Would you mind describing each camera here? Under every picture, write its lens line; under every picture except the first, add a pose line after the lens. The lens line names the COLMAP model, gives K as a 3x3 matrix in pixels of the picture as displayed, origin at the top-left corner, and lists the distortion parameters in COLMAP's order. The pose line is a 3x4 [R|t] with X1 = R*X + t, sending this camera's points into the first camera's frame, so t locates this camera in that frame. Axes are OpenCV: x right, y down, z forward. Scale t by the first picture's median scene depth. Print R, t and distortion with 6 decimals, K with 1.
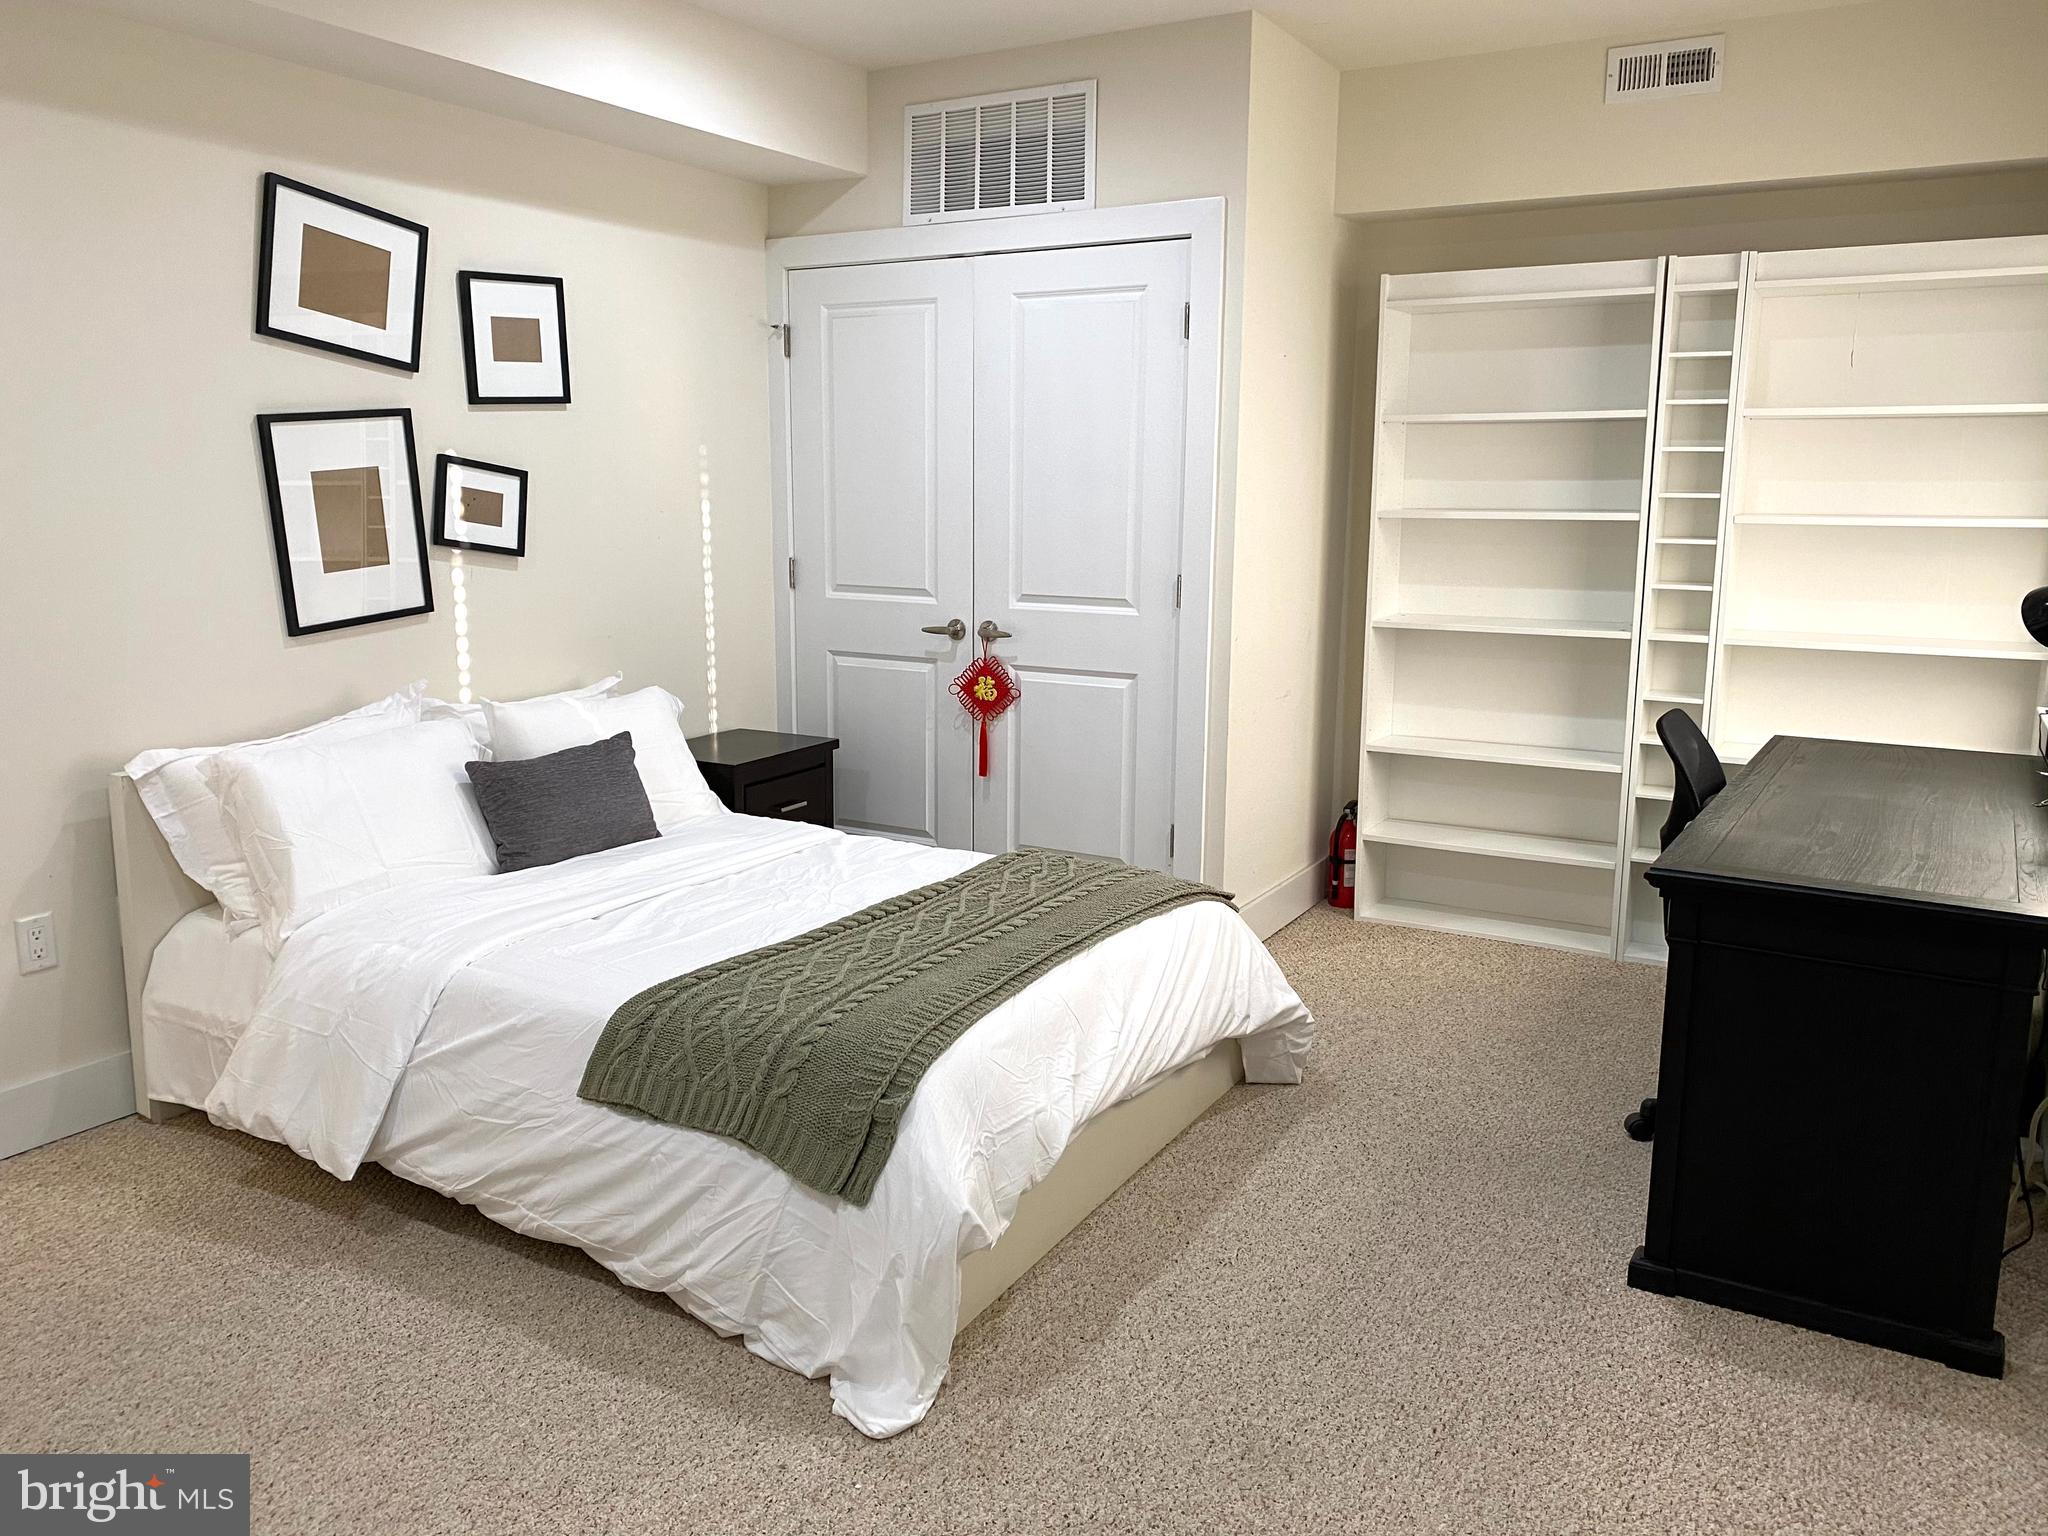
lens RADIAL K [[1544.5, 0, 1017.8], [0, 1544.5, 768.1], [0, 0, 1]] dist [0.042202, -0.075908]
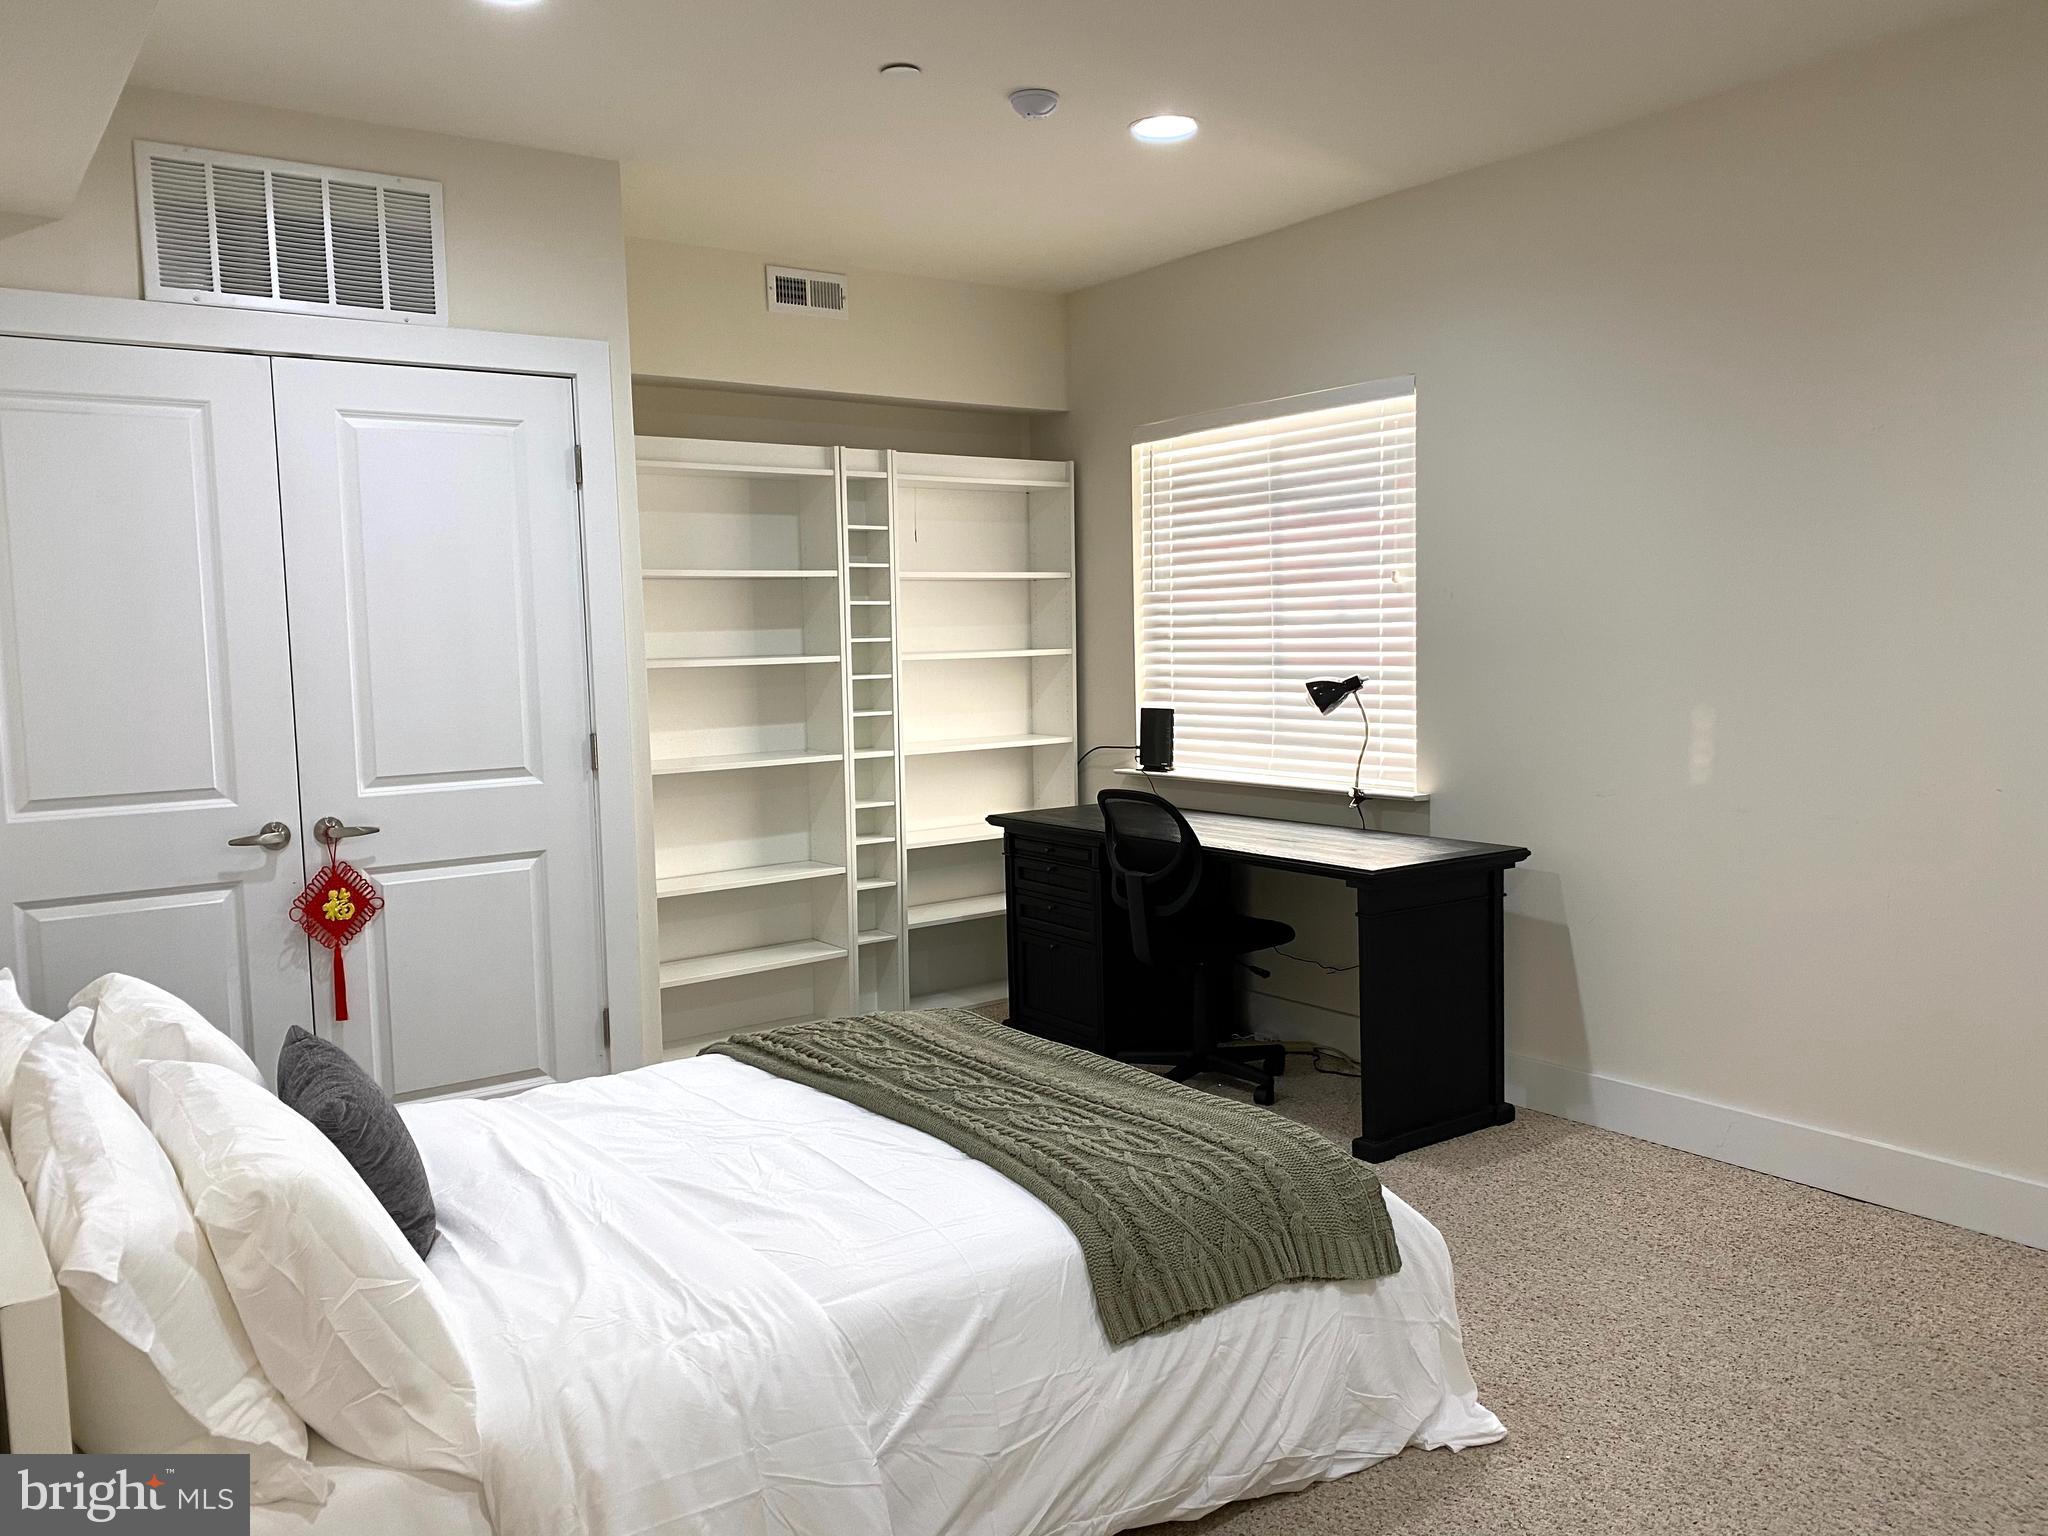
lens RADIAL K [[1544.5, 0, 1026.3], [0, 1544.5, 782.7], [0, 0, 1]] dist [0.042202, -0.075908]
pose [[0.403783, -0.104535, 0.908863, -0.622894], [0.188802, 0.981586, 0.029019, -0.073809], [-0.895161, 0.159878, 0.416084, 0.384039]]
